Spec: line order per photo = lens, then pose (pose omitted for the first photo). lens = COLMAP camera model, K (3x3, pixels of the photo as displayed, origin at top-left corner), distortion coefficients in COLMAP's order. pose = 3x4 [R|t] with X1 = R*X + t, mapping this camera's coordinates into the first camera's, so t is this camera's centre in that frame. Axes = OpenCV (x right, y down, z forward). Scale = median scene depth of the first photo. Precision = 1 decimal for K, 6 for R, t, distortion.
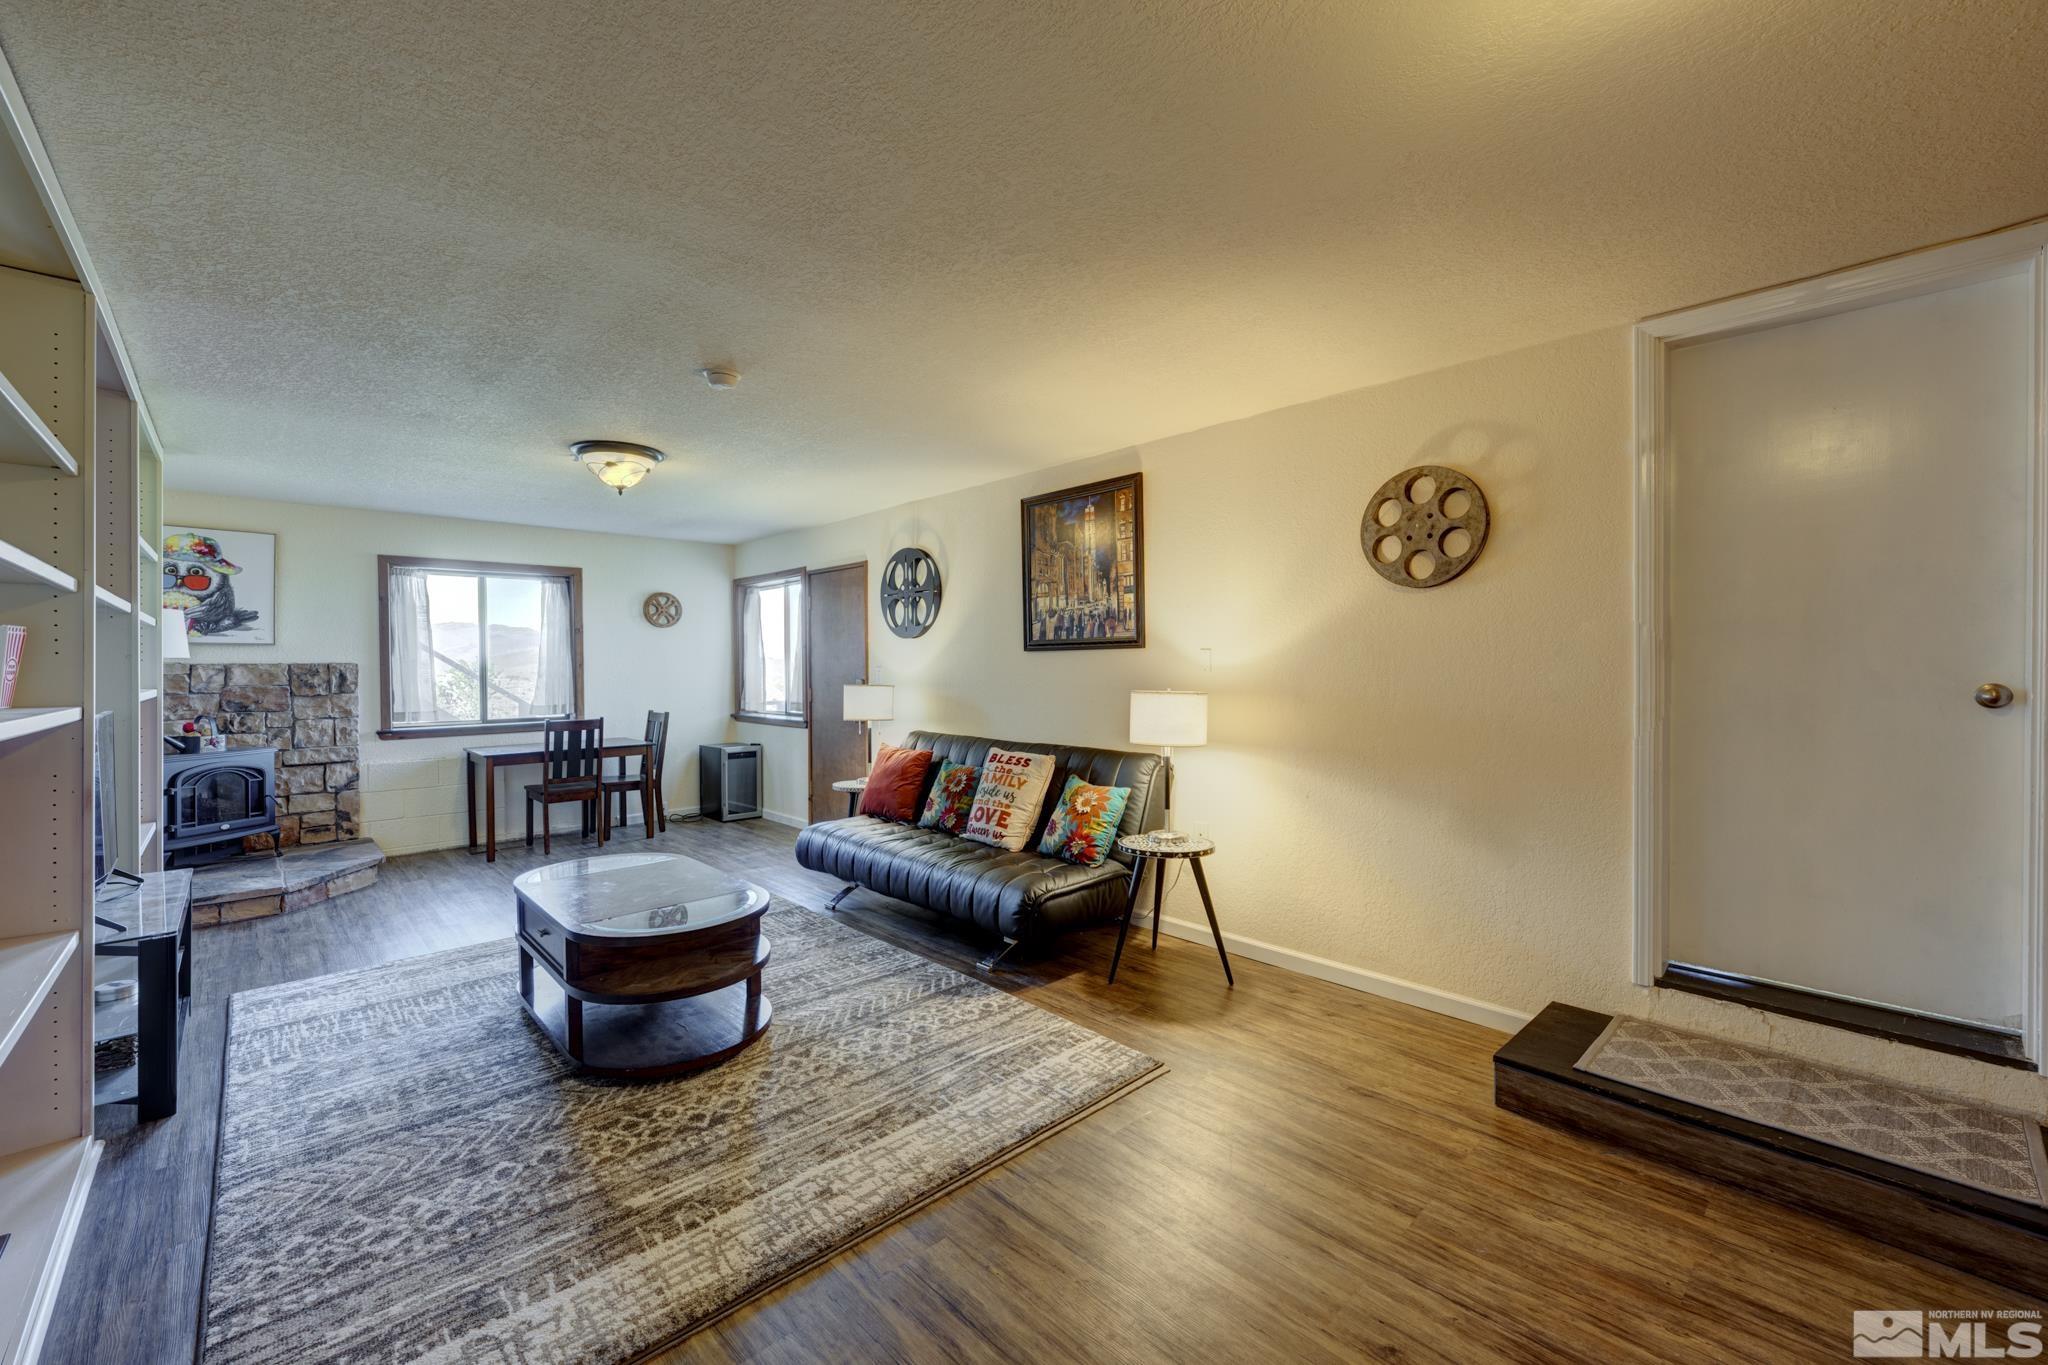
lens RADIAL K [[827.2, 0, 1015.0], [0, 827.2, 676.4], [0, 0, 1]] dist [0.002506, 0.000290]
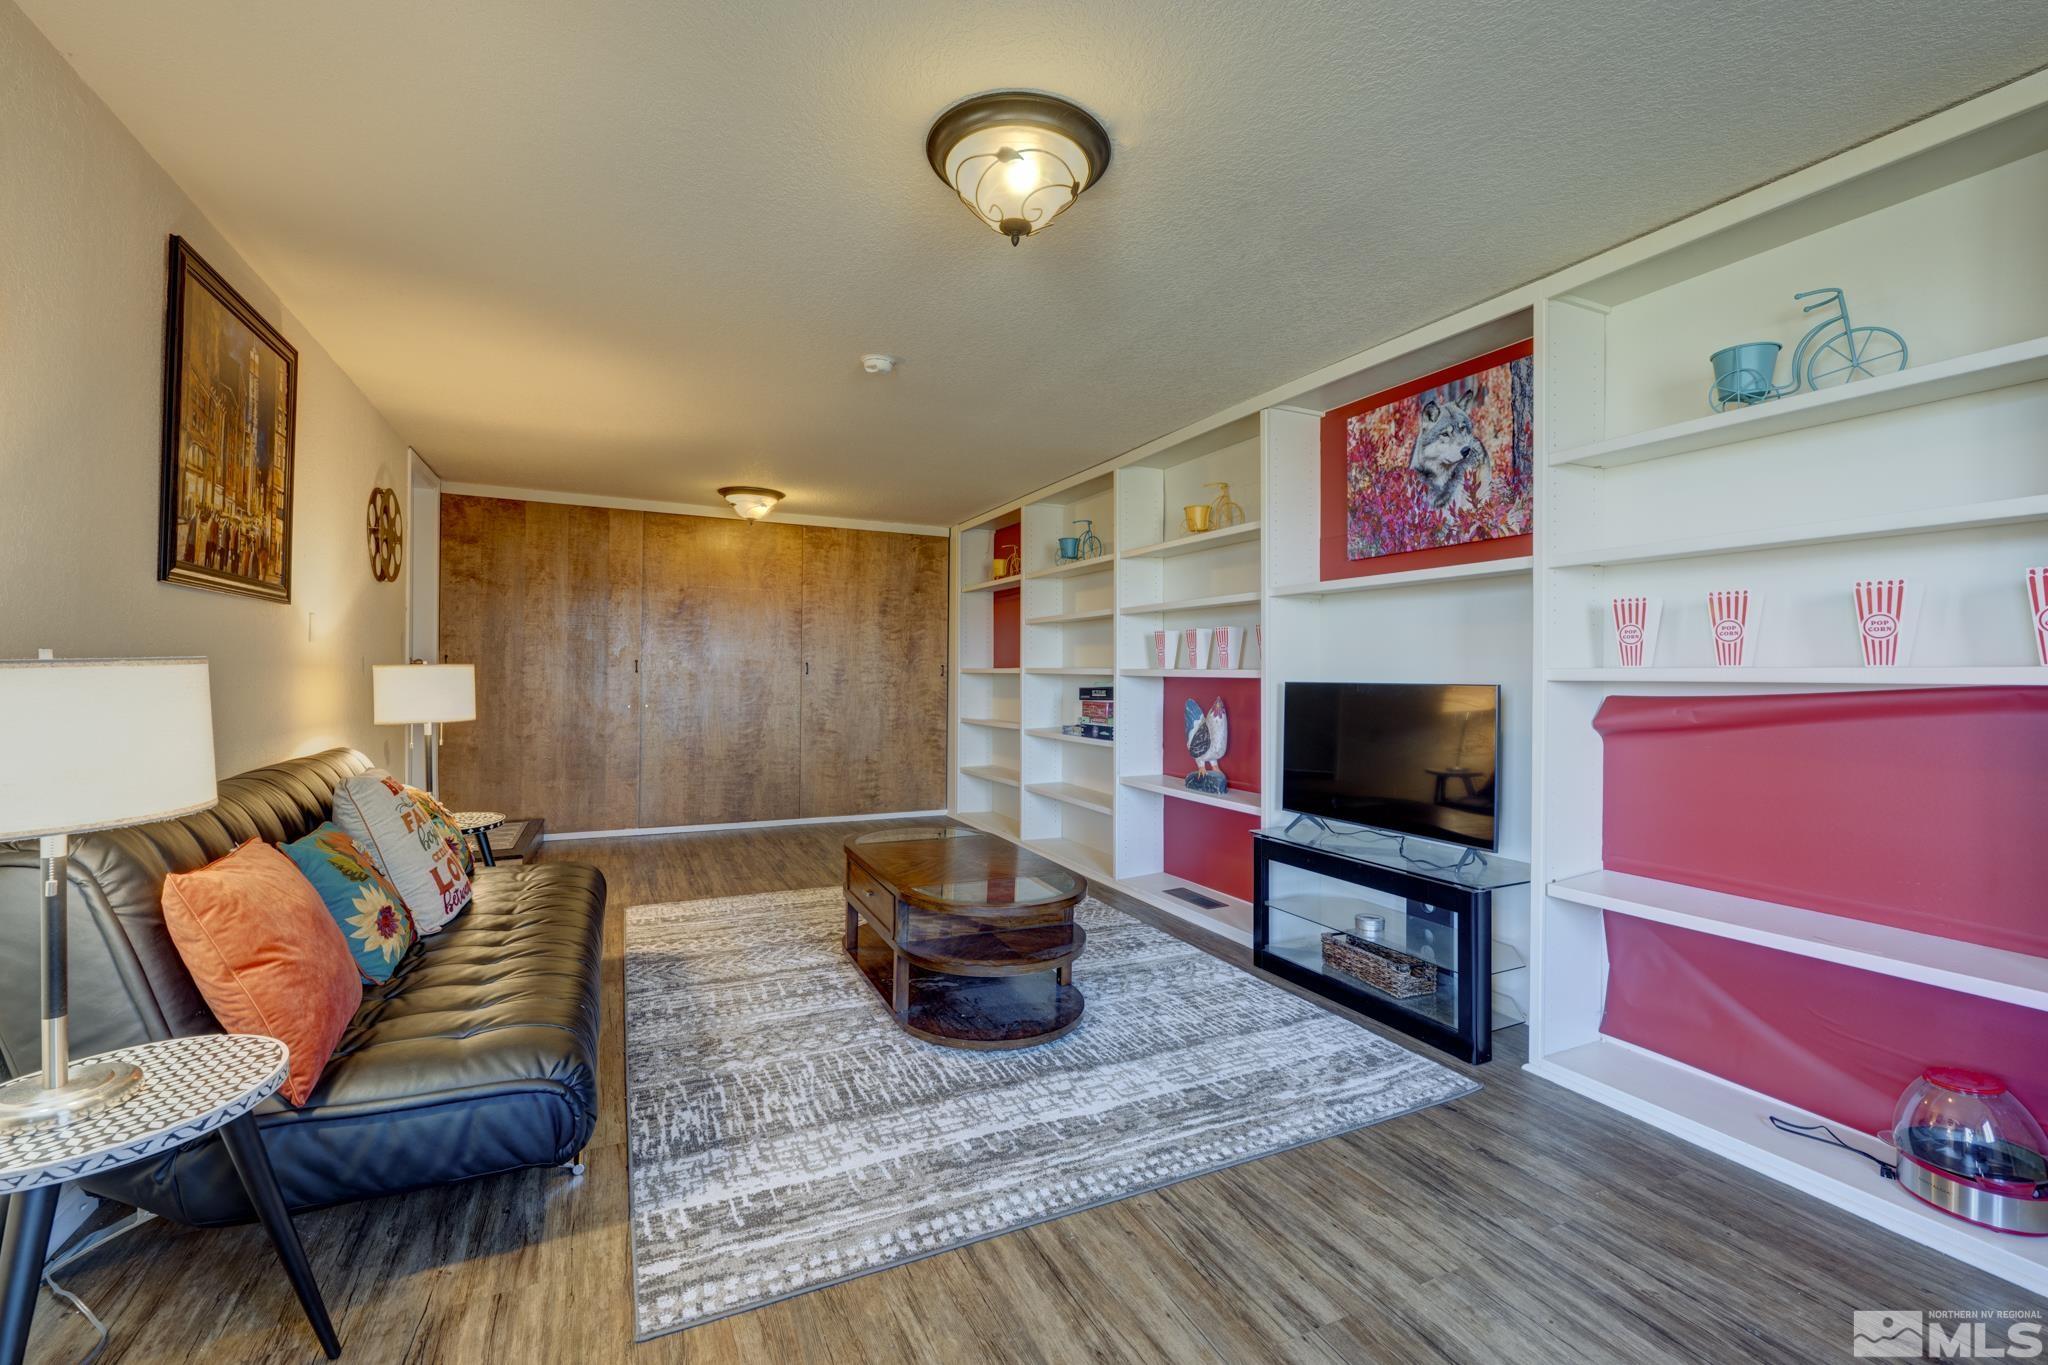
lens RADIAL K [[827.2, 0, 1025.3], [0, 827.2, 671.6], [0, 0, 1]] dist [0.002506, 0.000290]
pose [[-0.959152, -0.006108, 0.282825, -0.747513], [-0.003959, 0.999959, 0.008169, 0.016632], [-0.282864, 0.006716, -0.959137, 1.762824]]
